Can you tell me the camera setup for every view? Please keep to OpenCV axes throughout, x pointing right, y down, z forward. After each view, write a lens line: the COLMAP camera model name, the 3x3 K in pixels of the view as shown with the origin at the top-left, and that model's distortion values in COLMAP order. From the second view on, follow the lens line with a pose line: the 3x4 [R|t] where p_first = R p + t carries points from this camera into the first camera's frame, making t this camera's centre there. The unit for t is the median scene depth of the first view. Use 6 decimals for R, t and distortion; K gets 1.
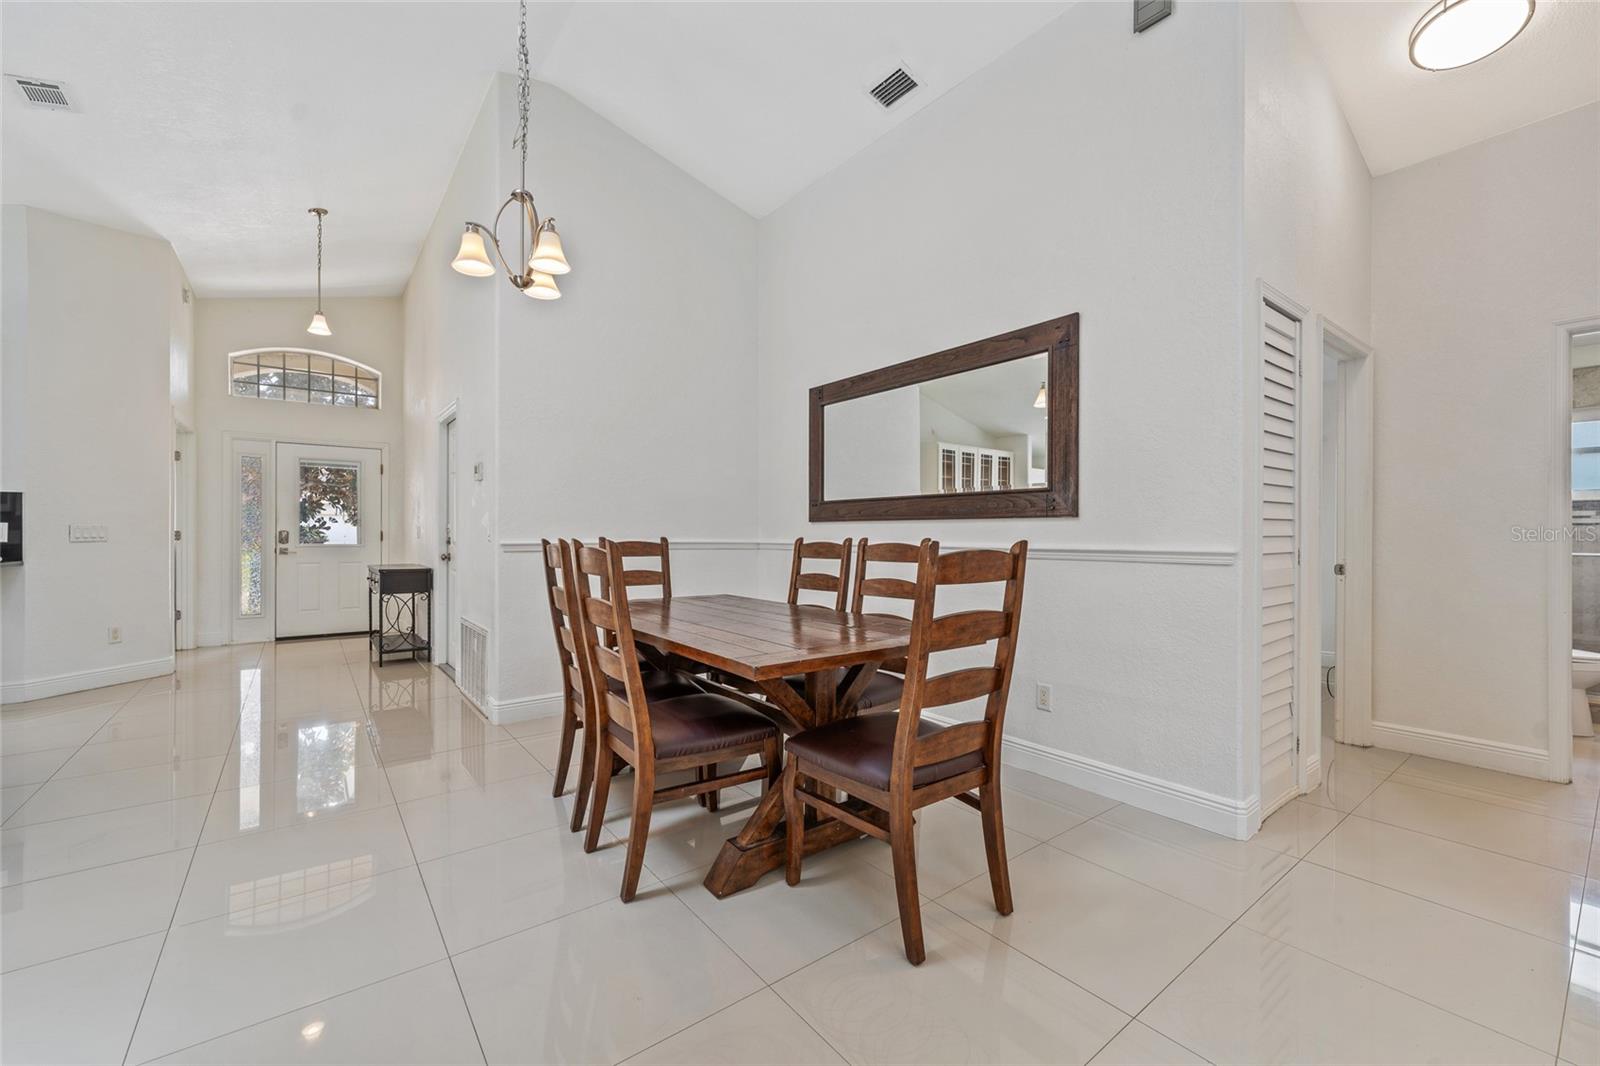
lens RADIAL K [[656.6, 0, 808.7], [0, 656.6, 535.9], [0, 0, 1]] dist [0.000066, -0.000083]
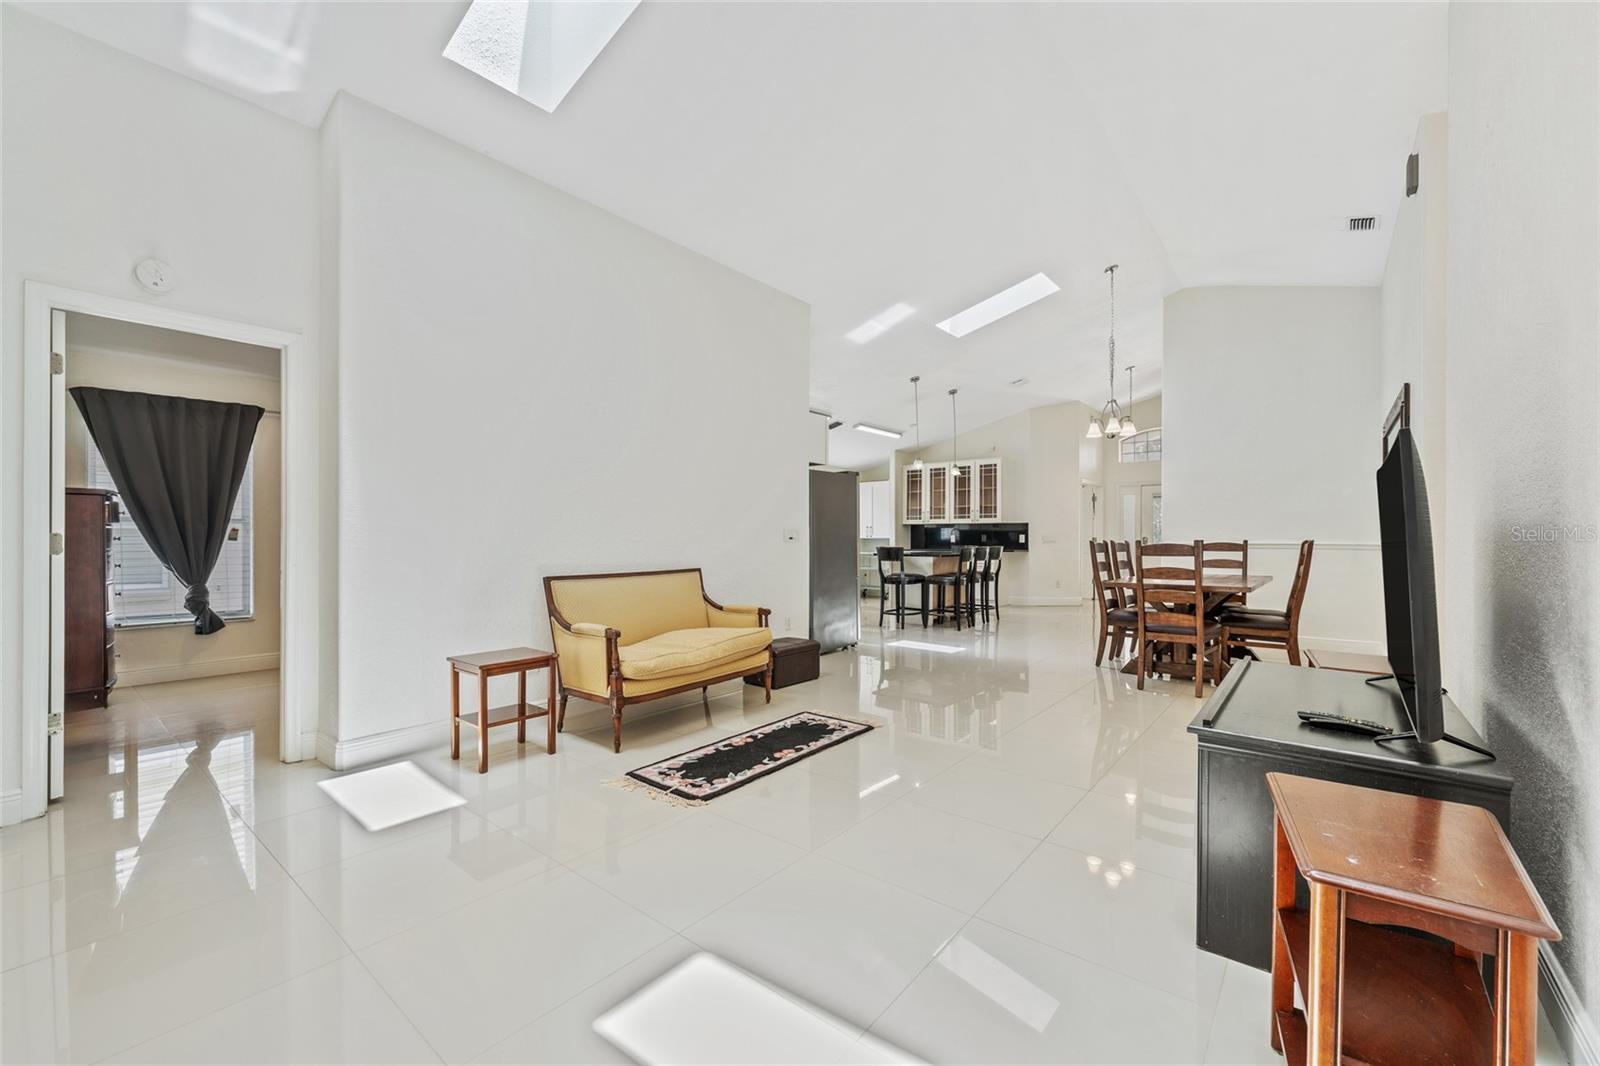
lens RADIAL K [[656.6, 0, 803.6], [0, 656.6, 539.7], [0, 0, 1]] dist [0.000066, -0.000083]
pose [[0.244879, -0.001782, -0.969552, 0.665715], [0.000355, 0.999998, -0.001748, 0.001763], [0.969553, 0.000084, 0.244880, -0.289599]]
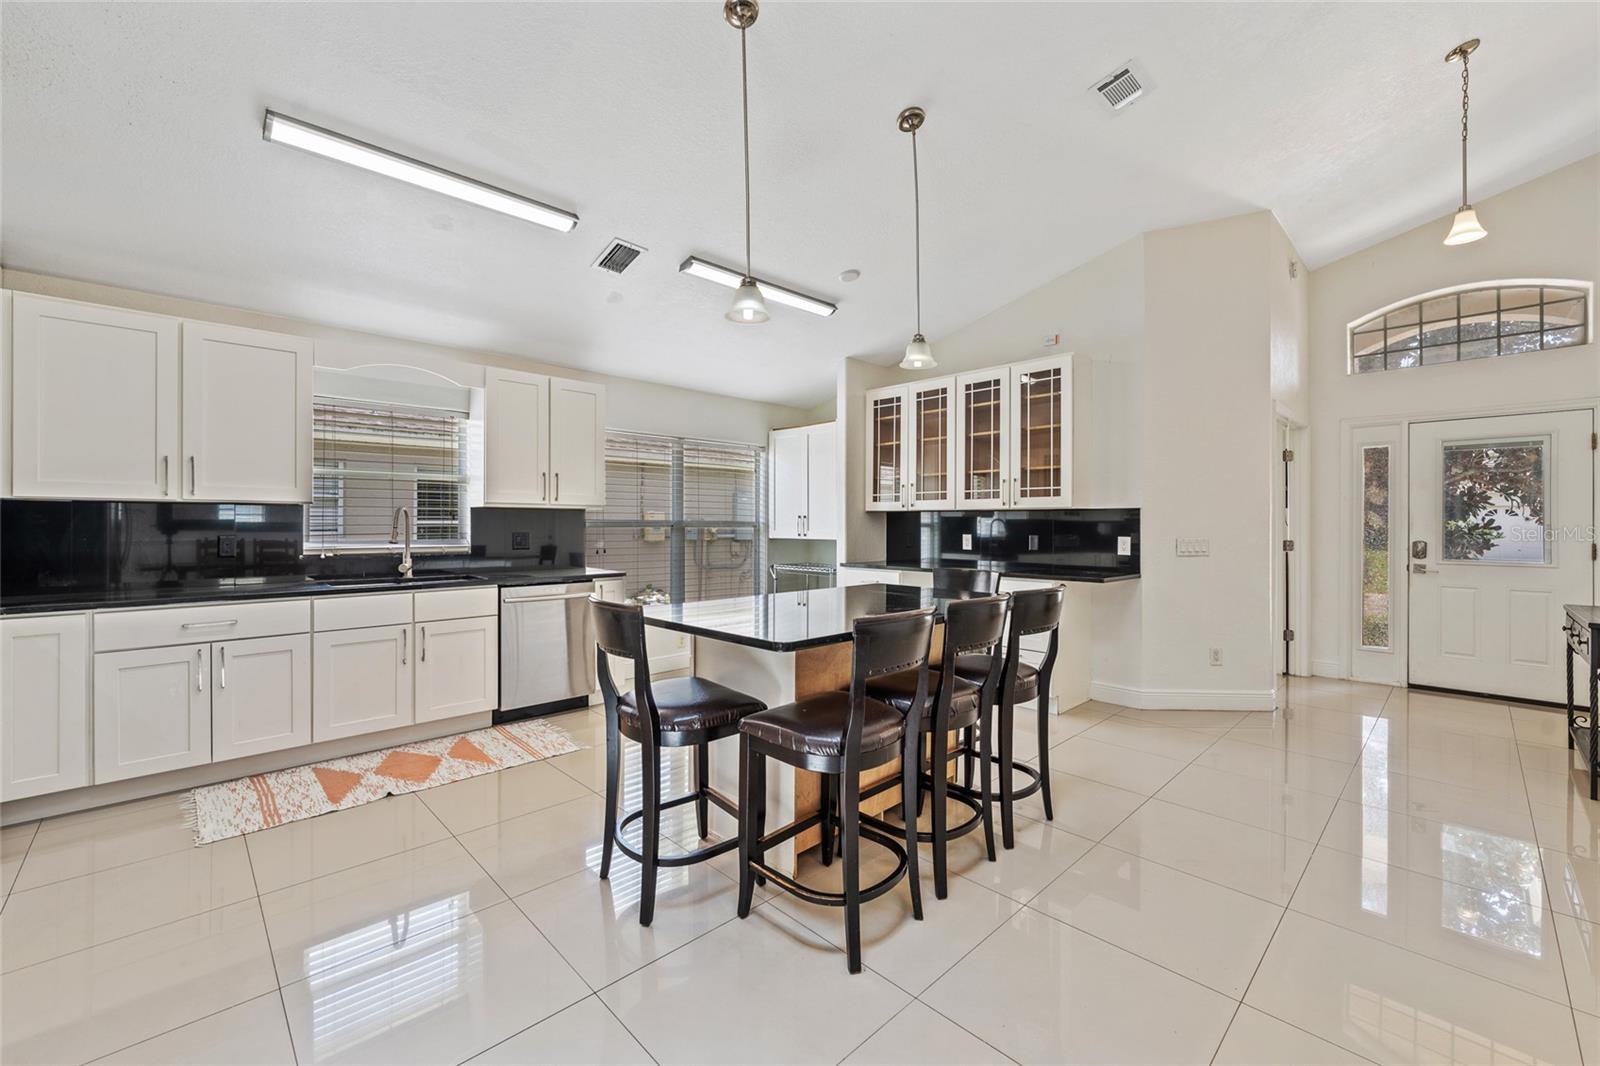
lens RADIAL K [[656.6, 0, 799.4], [0, 656.6, 522.7], [0, 0, 1]] dist [0.000066, -0.000083]
pose [[0.117563, -0.006492, -0.993044, -0.148634], [-0.002281, 0.999974, -0.006807, -0.022339], [0.993063, 0.003065, 0.117545, 0.222227]]
